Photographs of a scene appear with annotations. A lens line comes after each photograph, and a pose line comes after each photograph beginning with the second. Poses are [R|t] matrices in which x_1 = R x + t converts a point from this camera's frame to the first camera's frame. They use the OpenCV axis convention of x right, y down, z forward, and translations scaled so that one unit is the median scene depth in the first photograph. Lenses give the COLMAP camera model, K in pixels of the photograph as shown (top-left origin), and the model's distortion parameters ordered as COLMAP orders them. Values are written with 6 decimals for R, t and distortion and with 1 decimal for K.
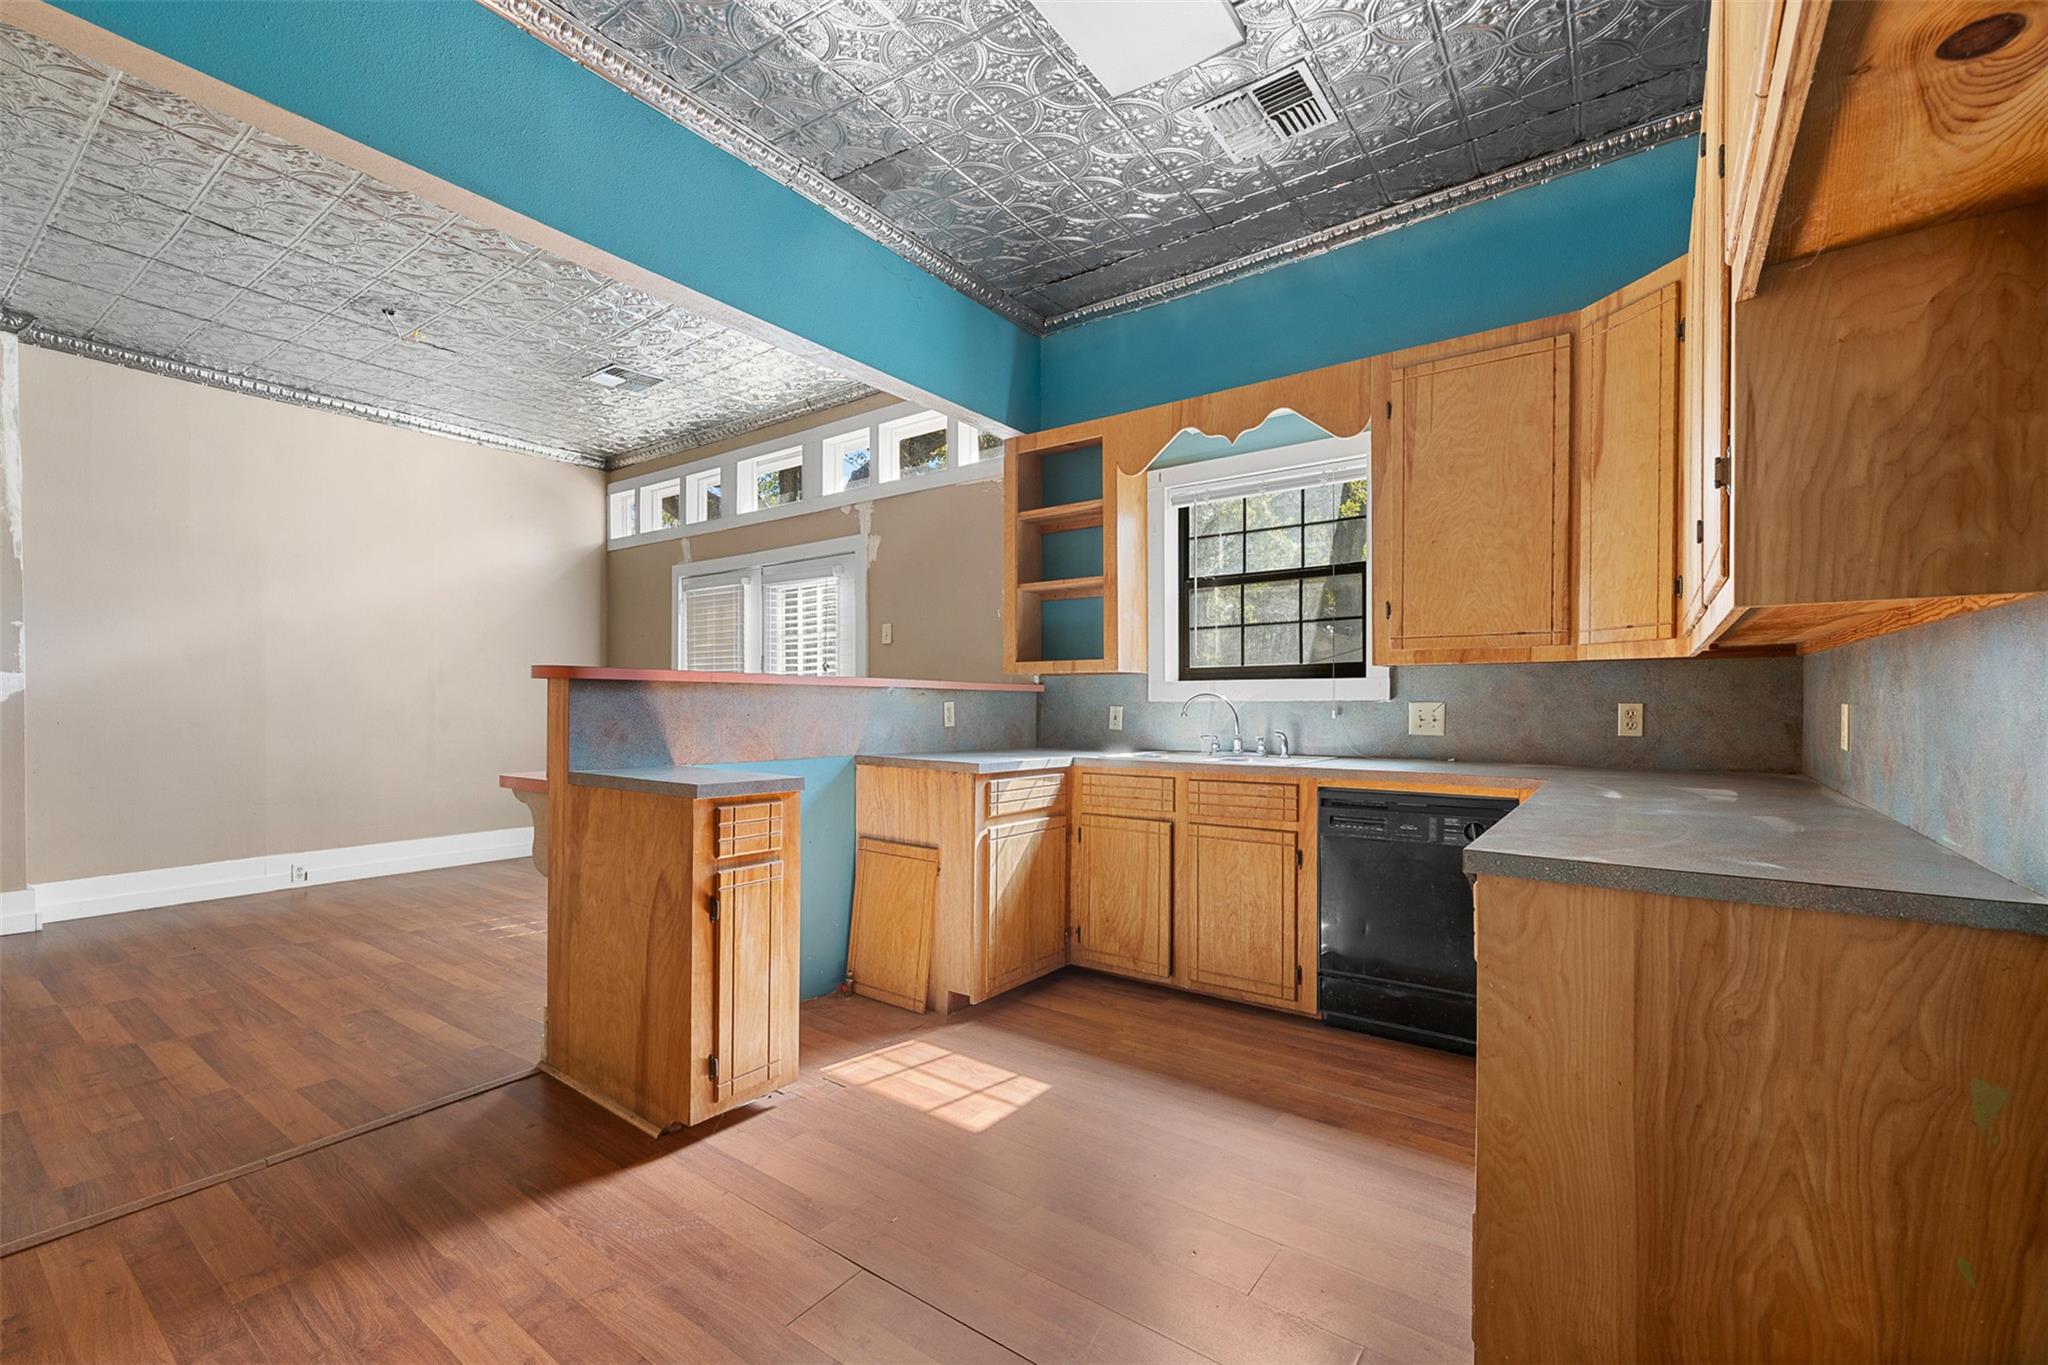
lens RADIAL K [[870.7, 0, 1026.5], [0, 870.7, 687.6], [0, 0, 1]] dist [-0.003078, -0.000375]
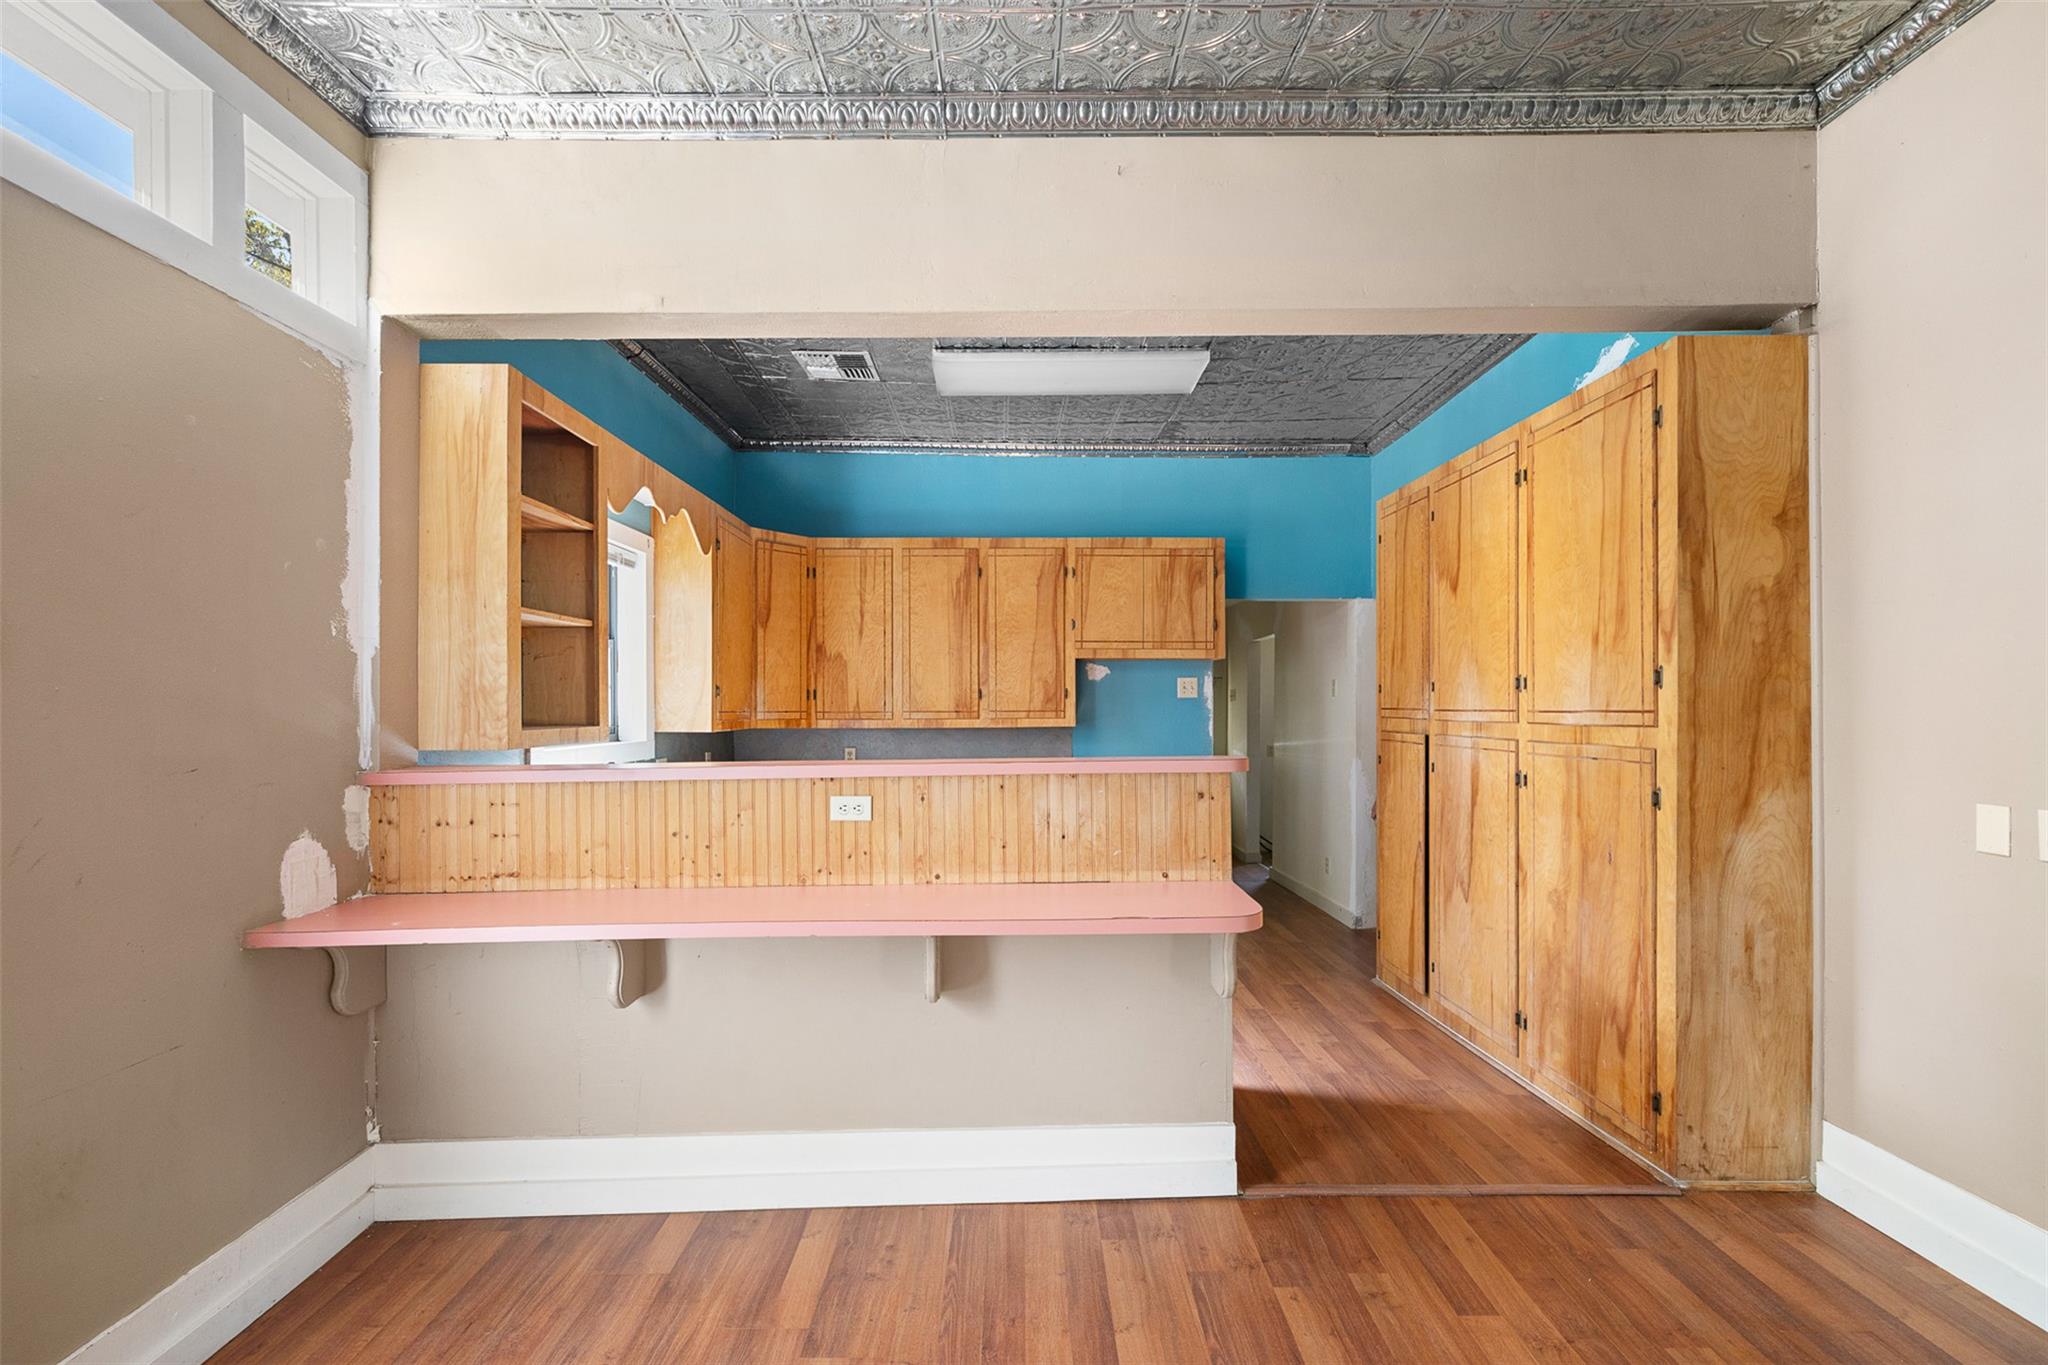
lens RADIAL K [[870.7, 0, 1029.3], [0, 870.7, 703.0], [0, 0, 1]] dist [-0.003078, -0.000375]
pose [[-0.596275, 0.003287, 0.802773, -1.735376], [-0.000757, 0.999989, -0.004657, -0.119952], [-0.802780, -0.003385, -0.596266, 2.568501]]
